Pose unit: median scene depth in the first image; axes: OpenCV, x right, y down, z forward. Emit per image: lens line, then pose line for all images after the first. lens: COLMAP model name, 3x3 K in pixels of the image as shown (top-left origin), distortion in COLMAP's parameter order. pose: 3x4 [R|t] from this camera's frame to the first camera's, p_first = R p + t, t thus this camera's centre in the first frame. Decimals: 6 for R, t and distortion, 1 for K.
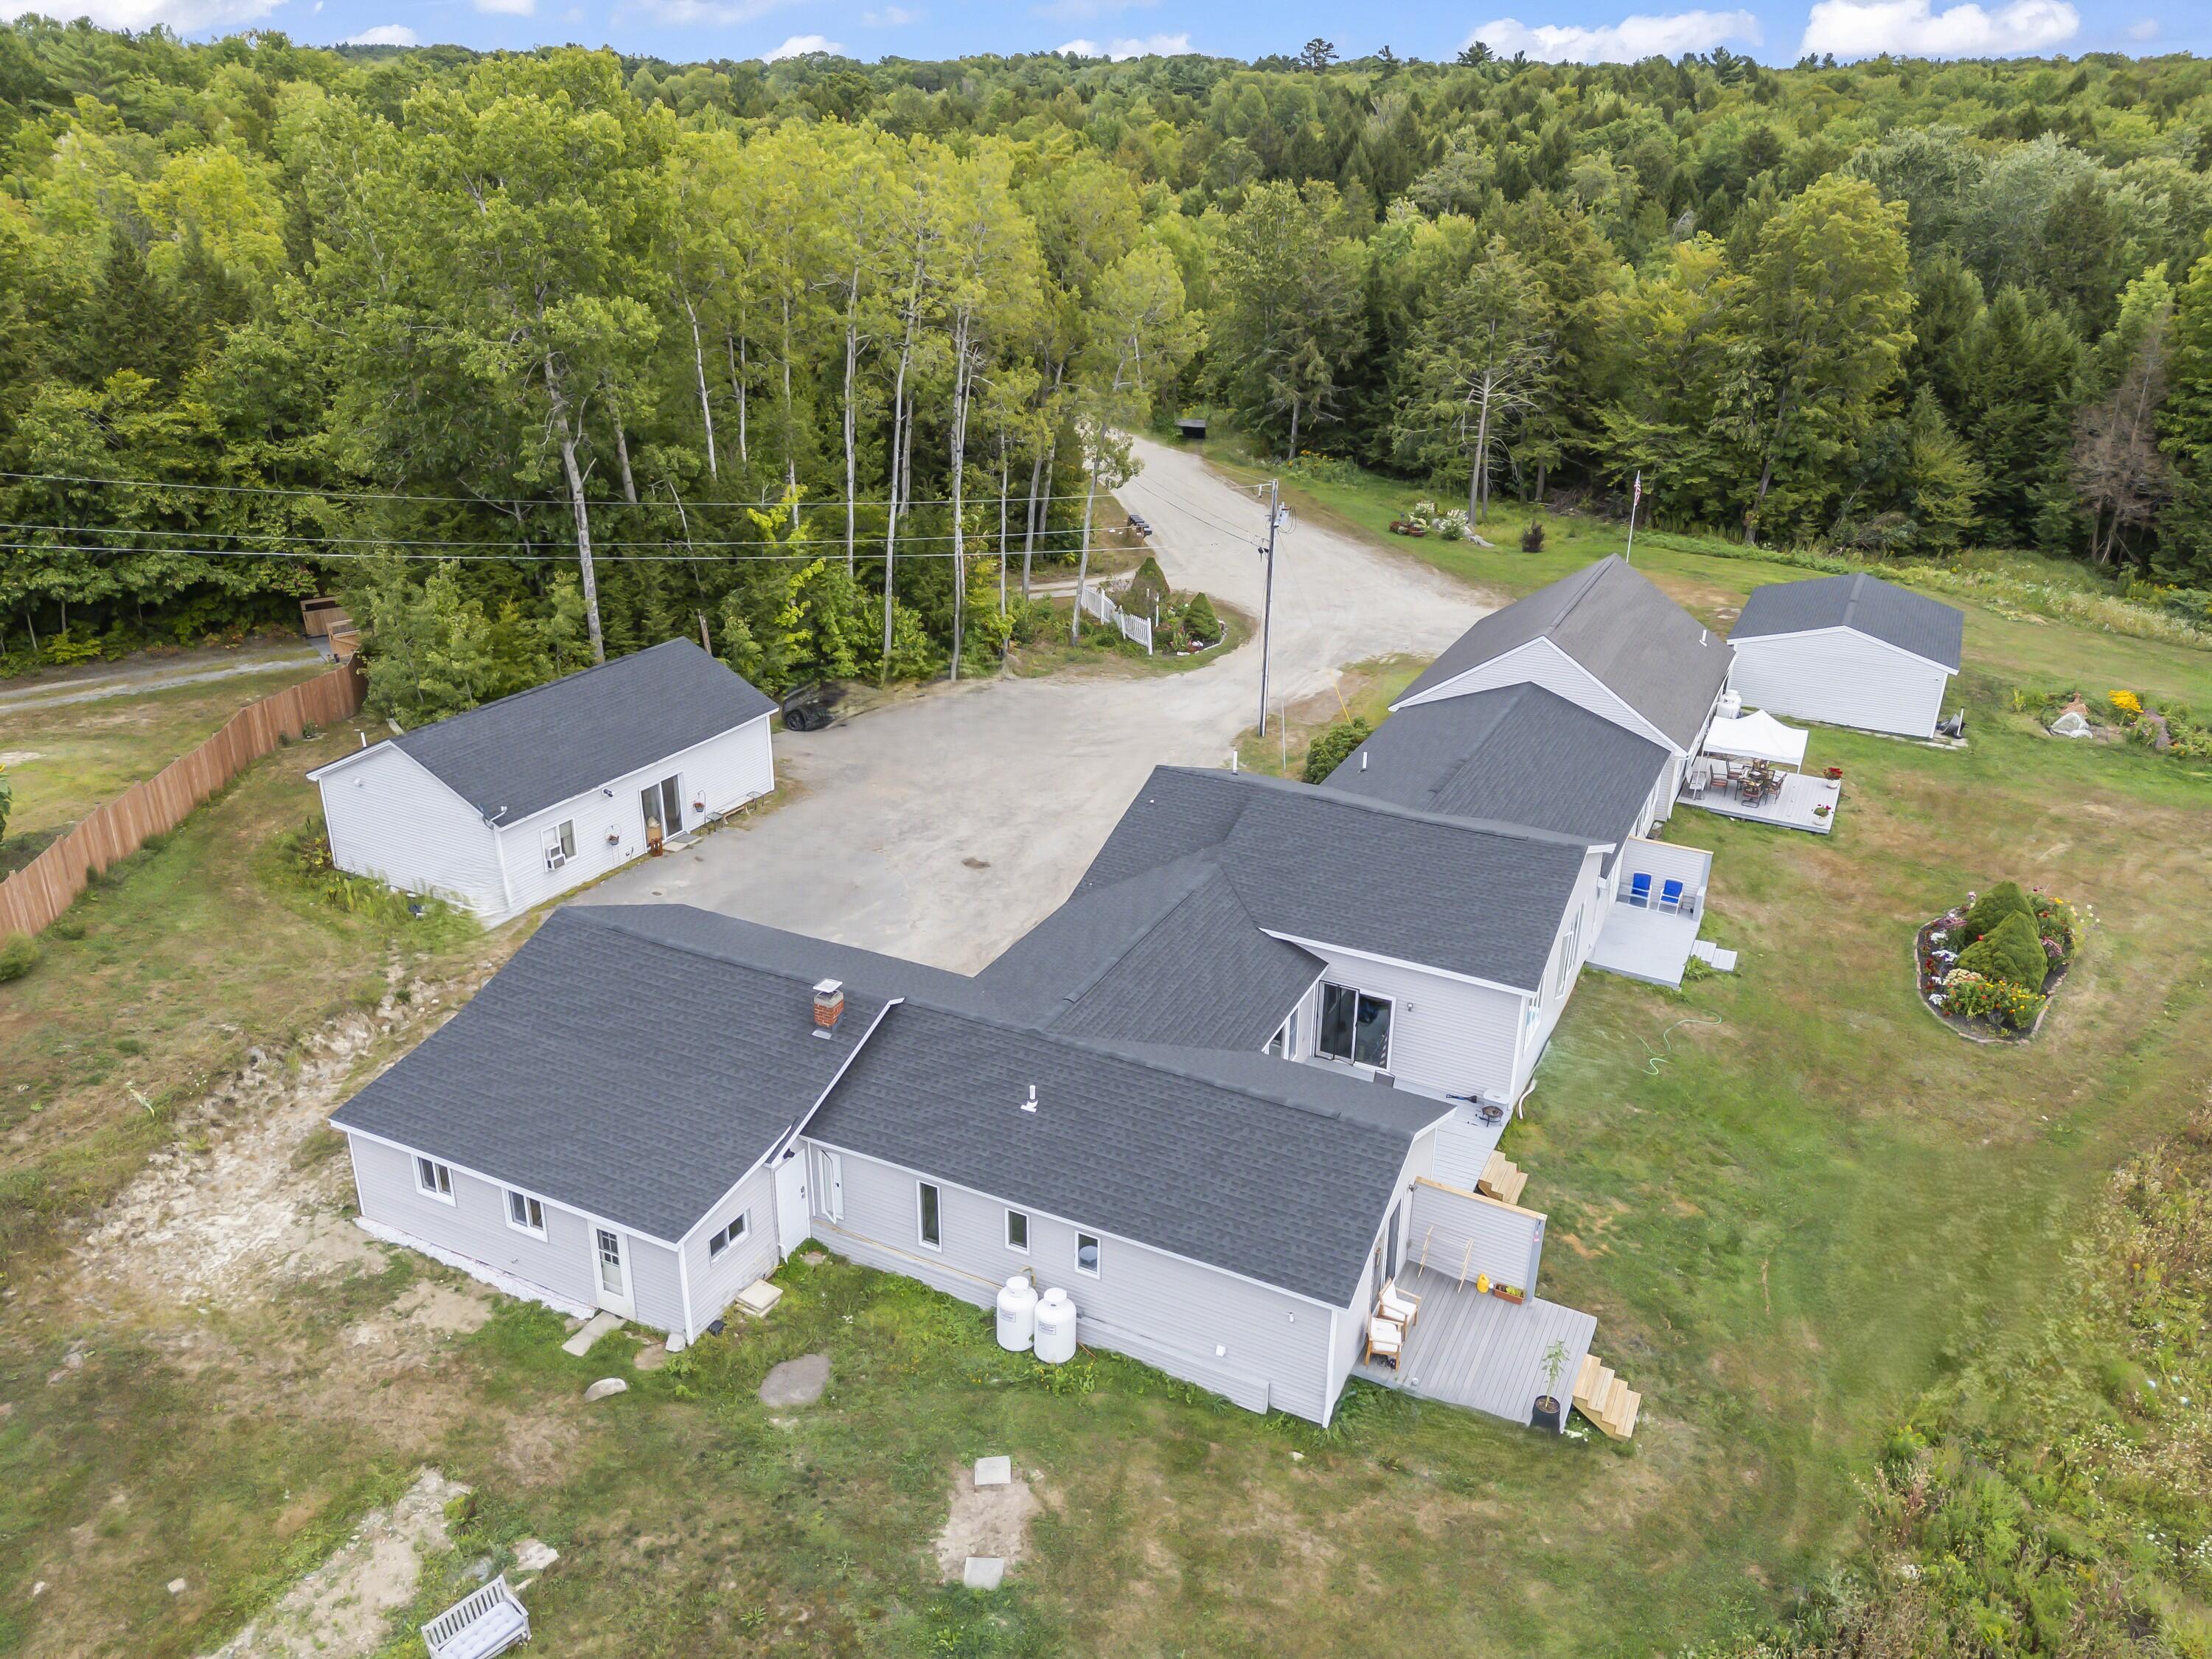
lens RADIAL K [[1626.1, 0, 1101.1], [0, 1626.1, 828.7], [0, 0, 1]] dist [0.072420, -0.061928]
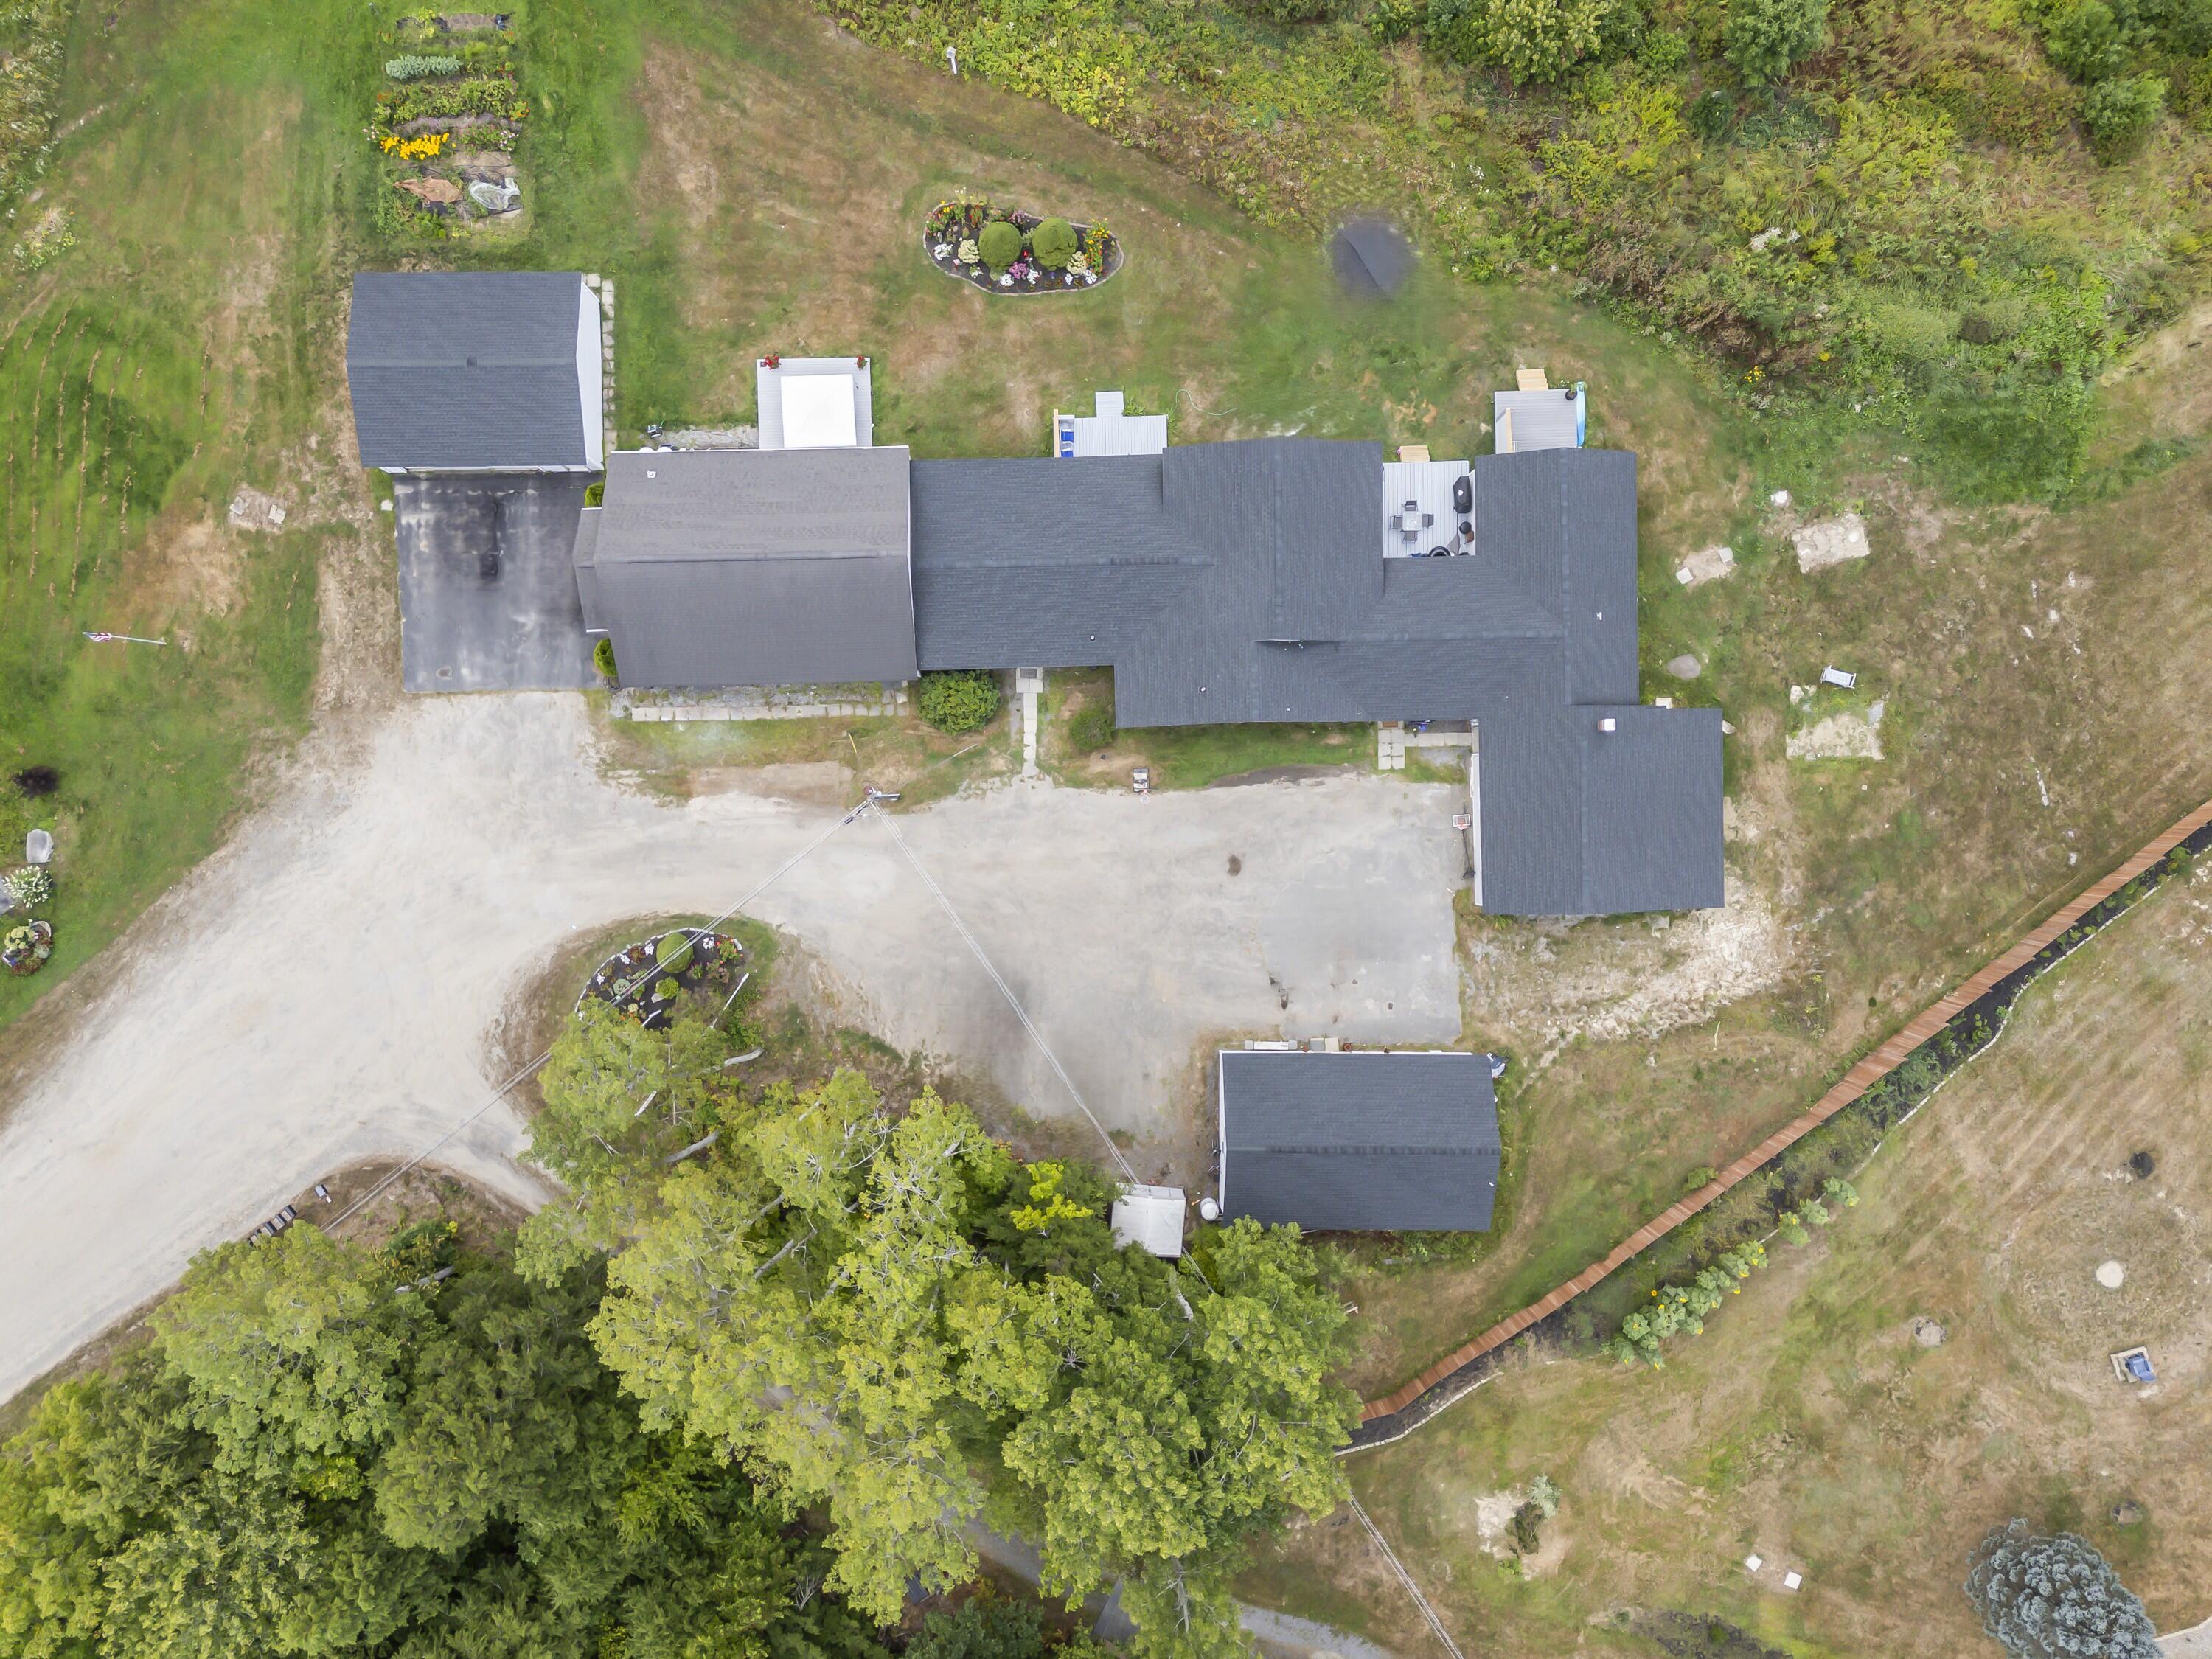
lens RADIAL K [[1626.1, 0, 1101.1], [0, 1626.1, 828.7], [0, 0, 1]] dist [0.072420, -0.061928]
pose [[-0.467870, -0.882995, -0.037652, 0.060016], [0.316250, -0.207048, 0.925806, -1.286474], [-0.825278, 0.421249, 0.376118, 0.499425]]
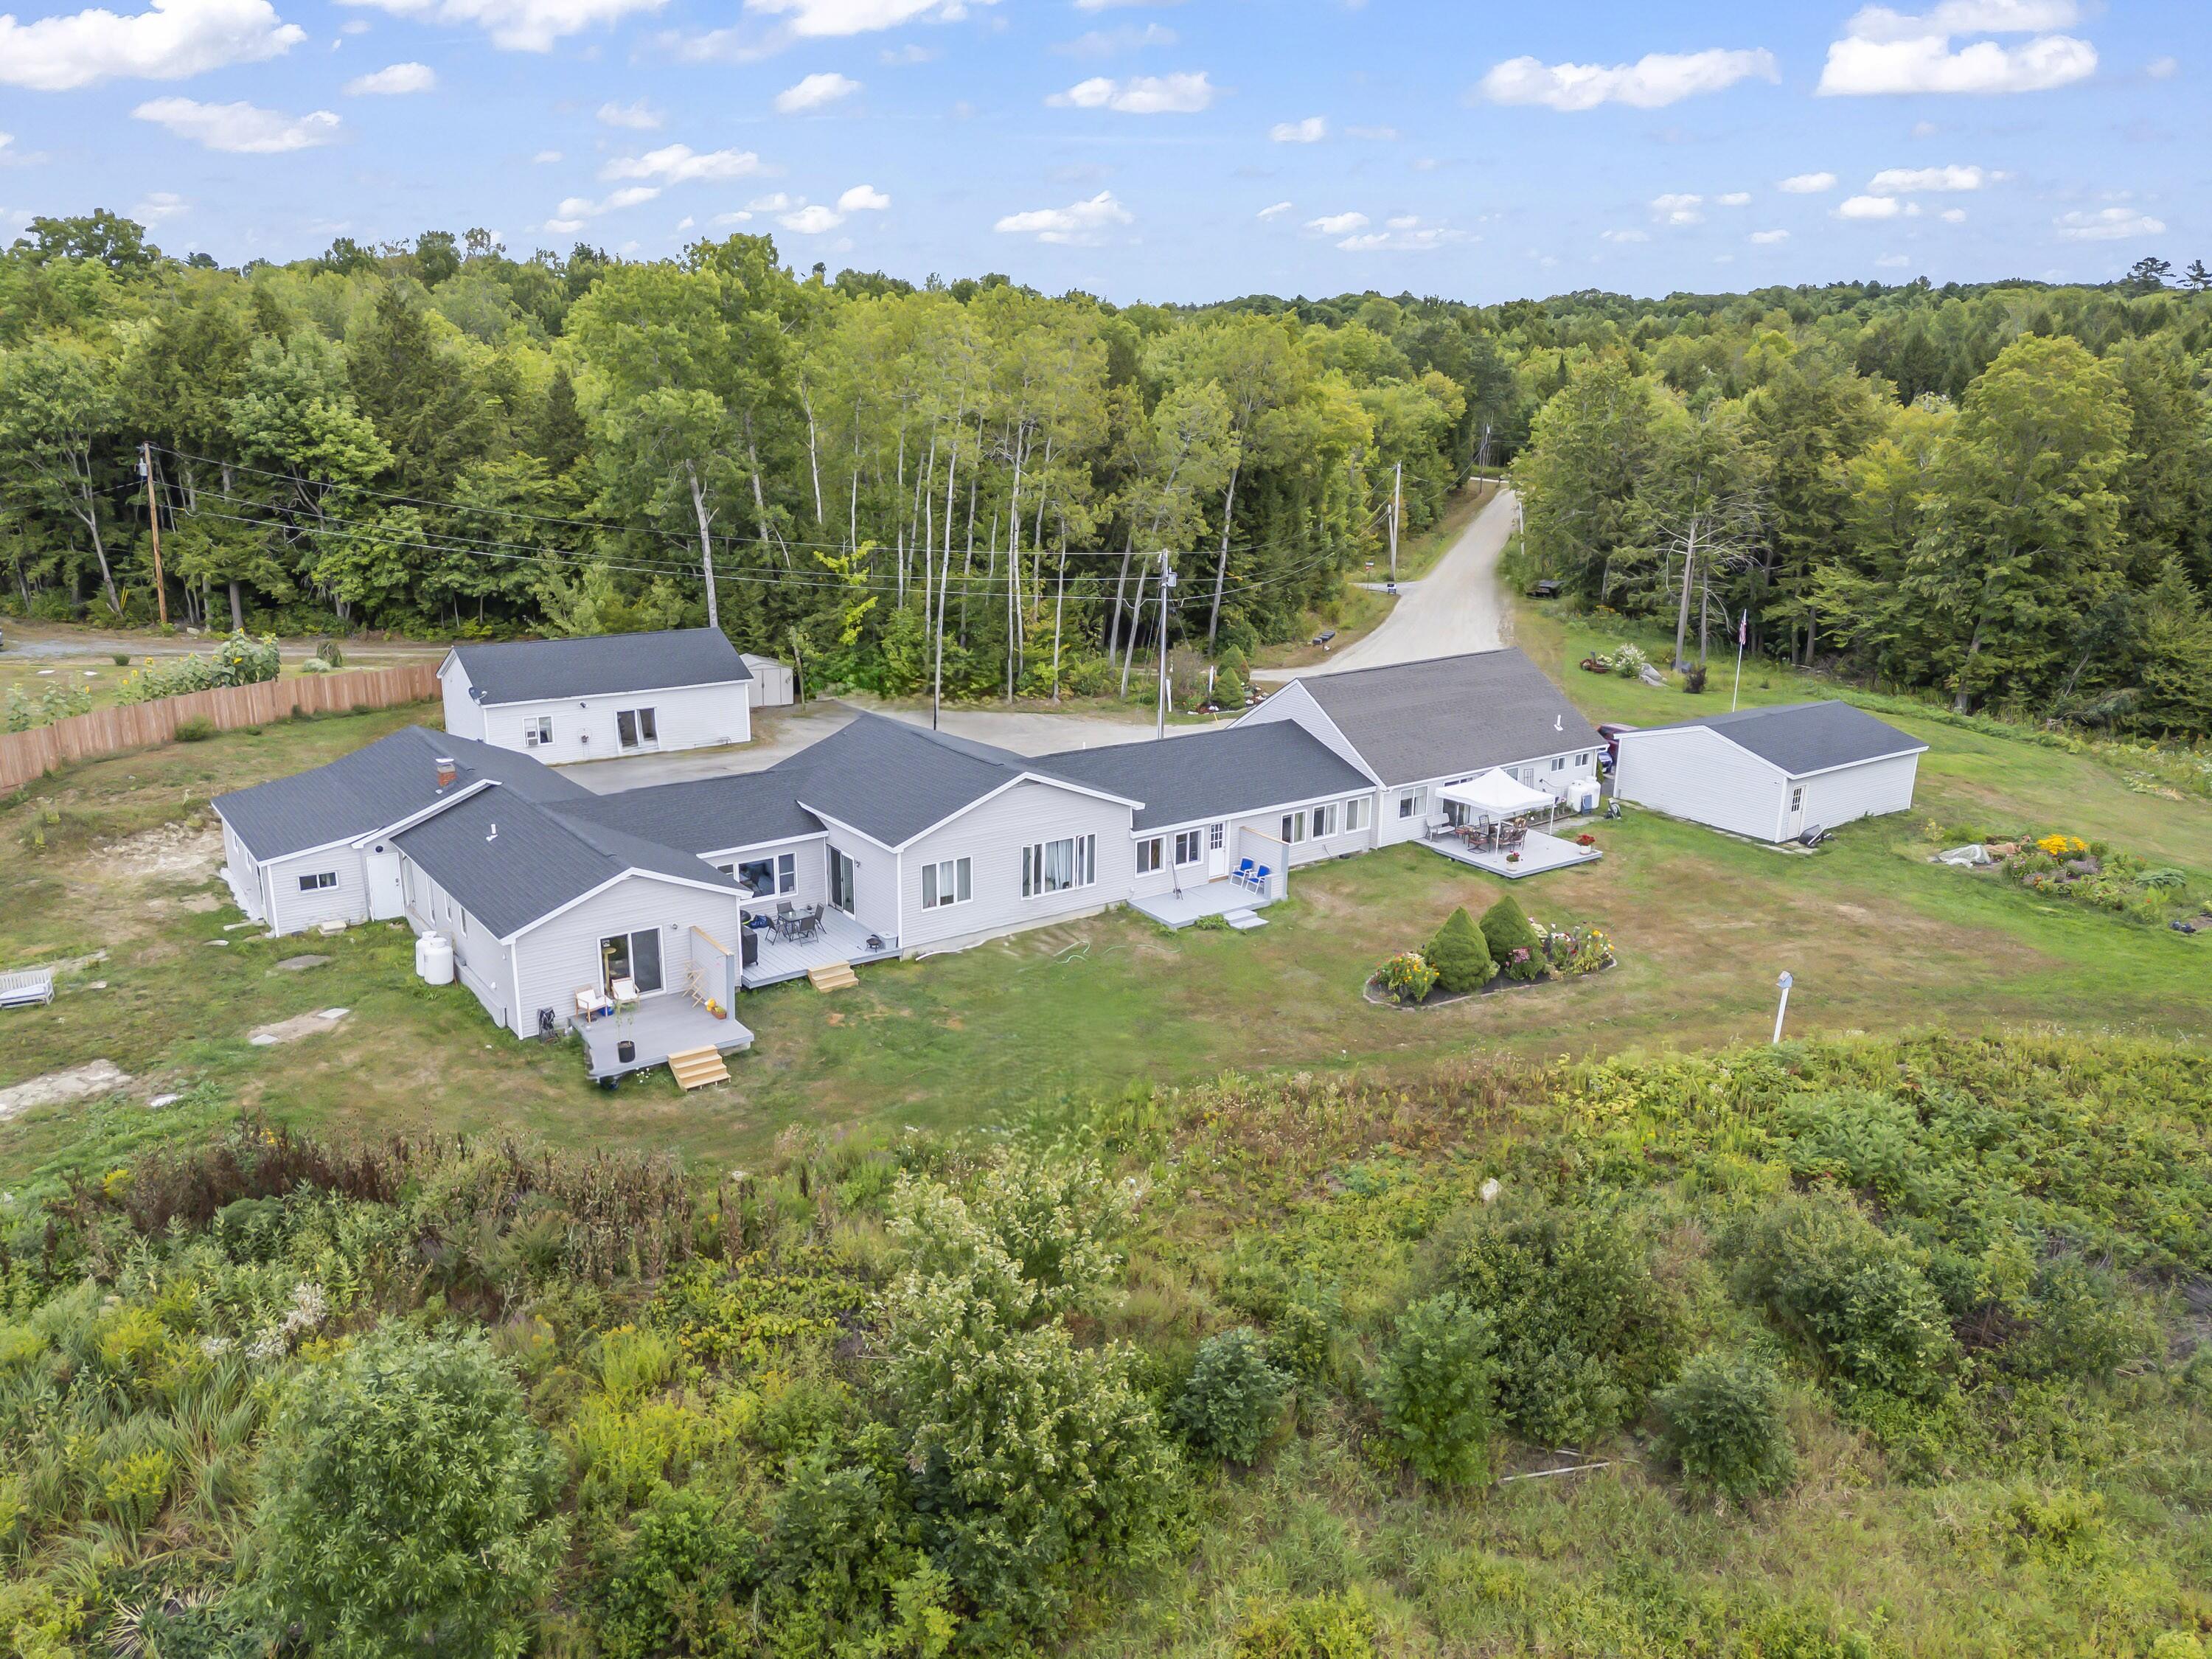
lens RADIAL K [[1626.1, 0, 1101.1], [0, 1626.1, 828.7], [0, 0, 1]] dist [0.072420, -0.061928]
pose [[0.887003, 0.123546, -0.444930, 0.682827], [-0.180062, 0.979809, -0.086900, 0.114677], [0.425210, 0.157196, 0.891339, -0.079193]]
